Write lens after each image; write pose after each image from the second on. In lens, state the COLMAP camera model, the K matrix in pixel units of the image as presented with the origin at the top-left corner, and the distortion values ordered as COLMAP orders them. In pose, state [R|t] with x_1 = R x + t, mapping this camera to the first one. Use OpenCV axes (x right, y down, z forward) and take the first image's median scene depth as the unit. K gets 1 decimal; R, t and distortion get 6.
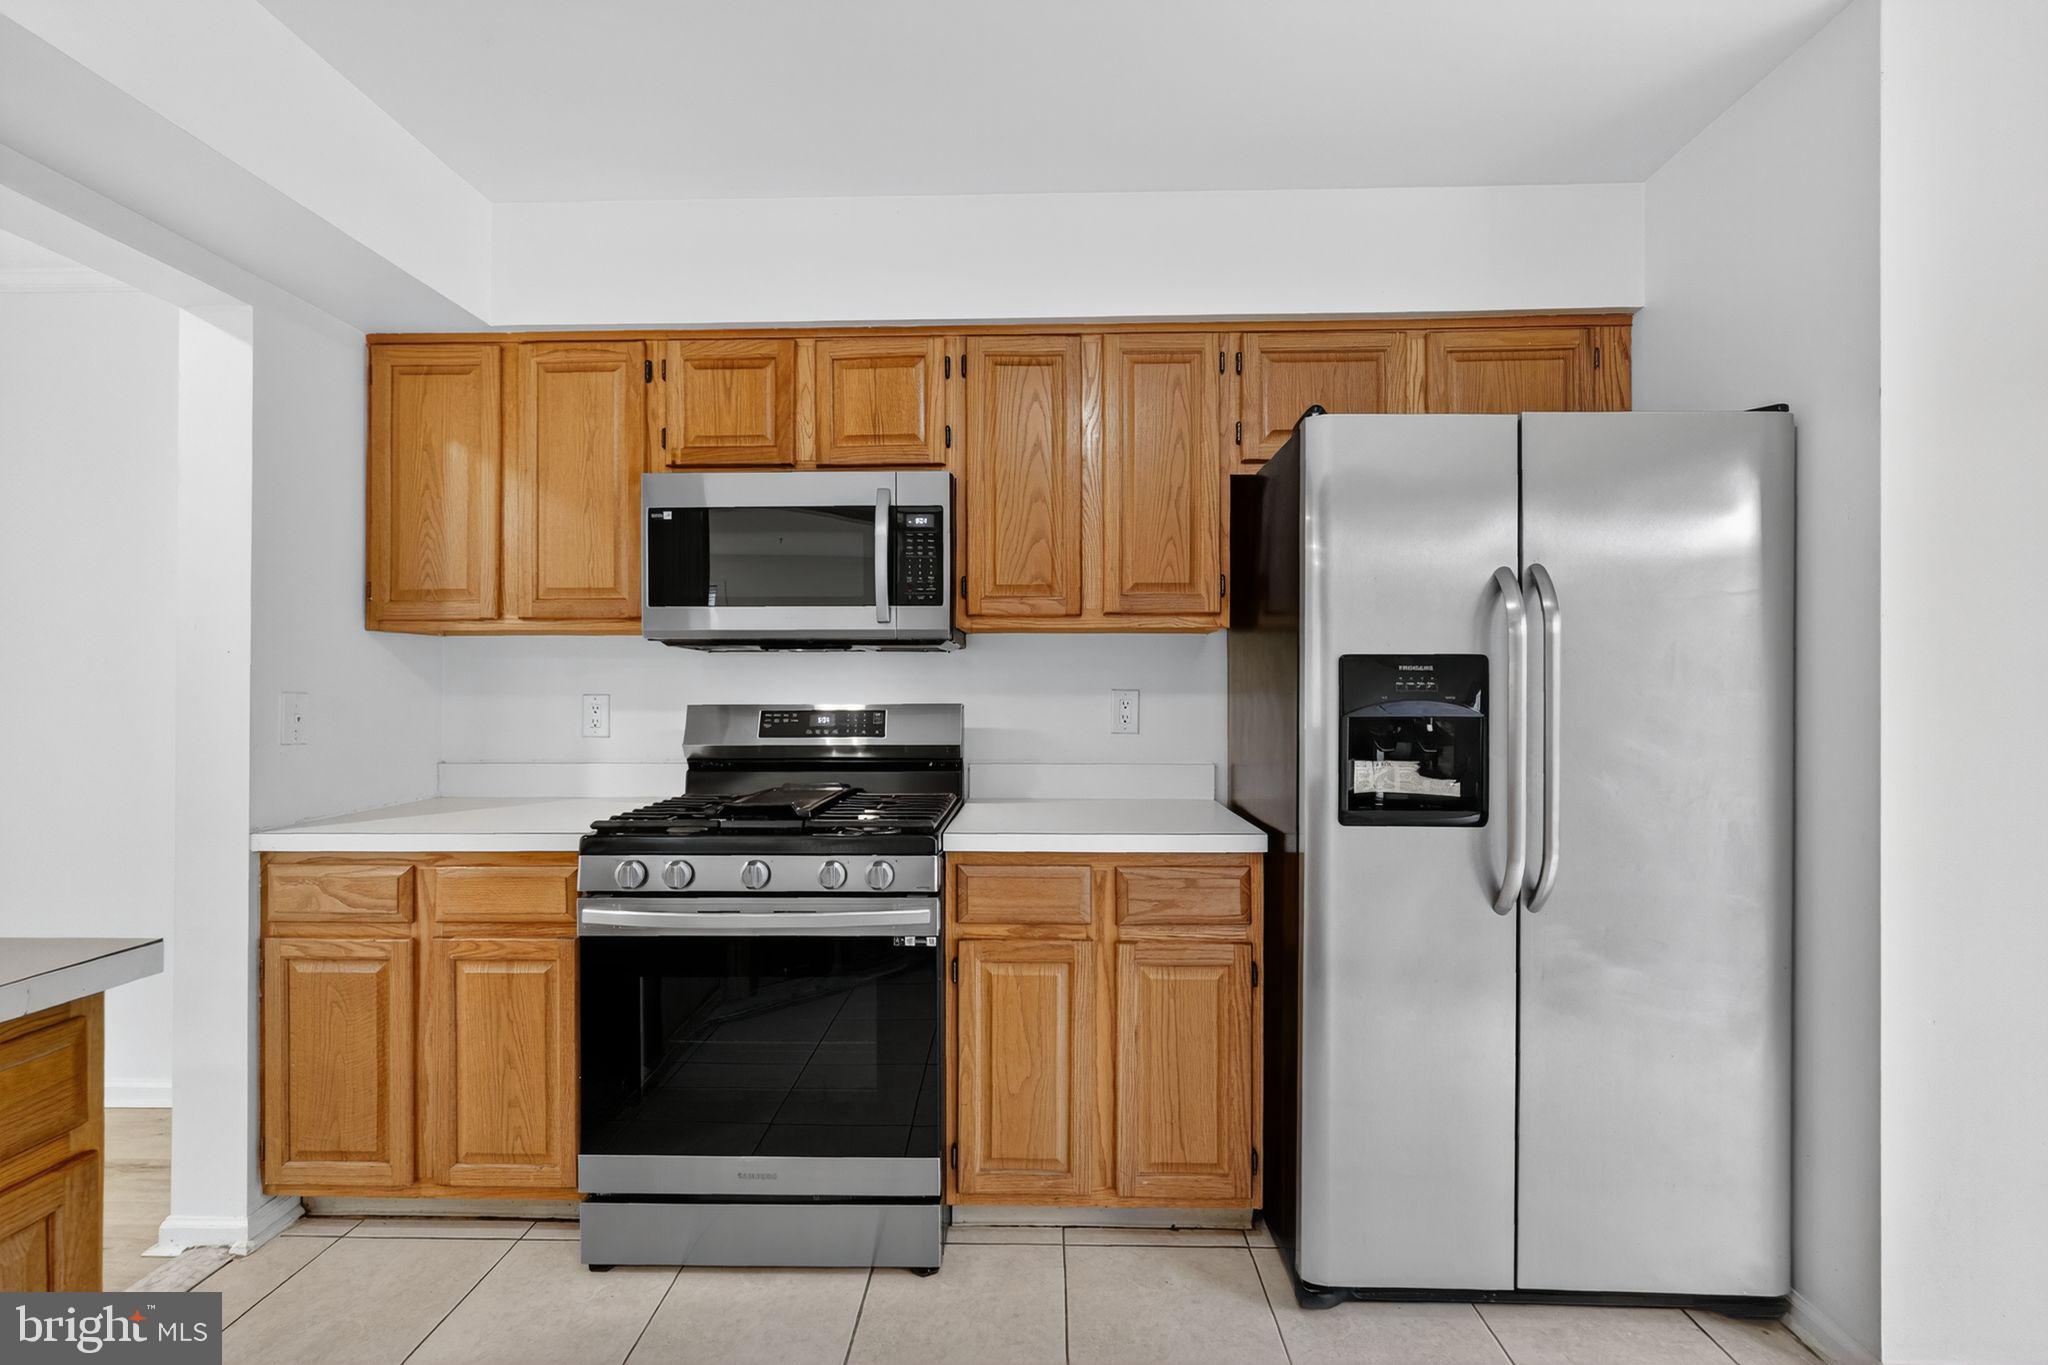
lens RADIAL K [[906.1, 0, 1016.7], [0, 906.1, 676.9], [0, 0, 1]] dist [-0.018133, 0.008907]
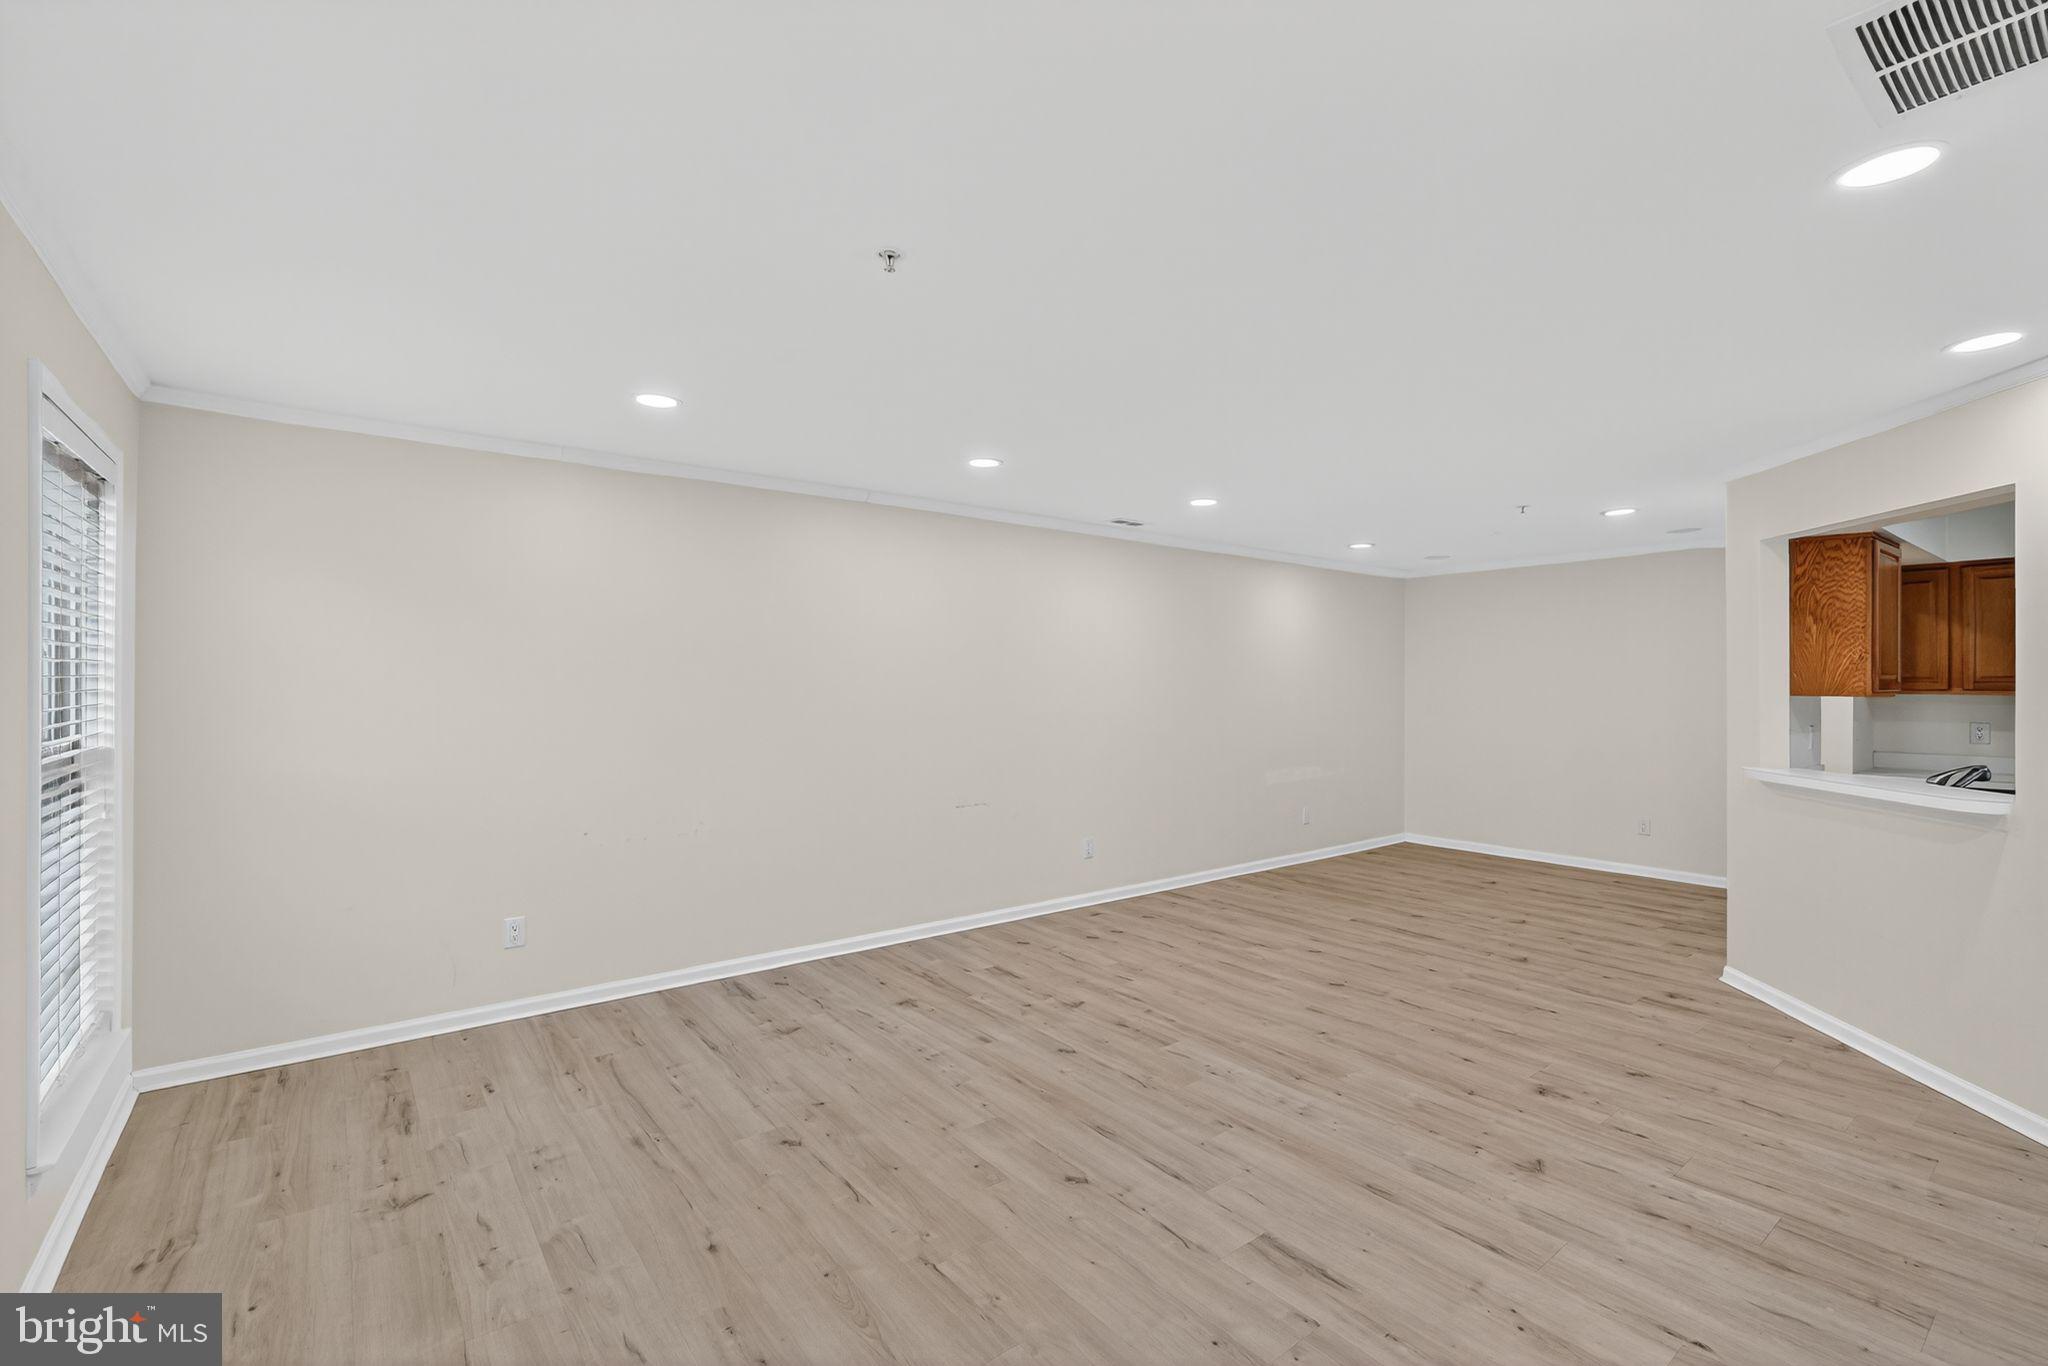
lens RADIAL K [[906.1, 0, 1016.7], [0, 906.1, 677.4], [0, 0, 1]] dist [-0.018133, 0.008907]
pose [[0.626611, -0.005563, -0.779312, -0.284845], [-0.001176, 0.999967, -0.008084, -0.069439], [0.779331, 0.005982, 0.626584, -2.288471]]
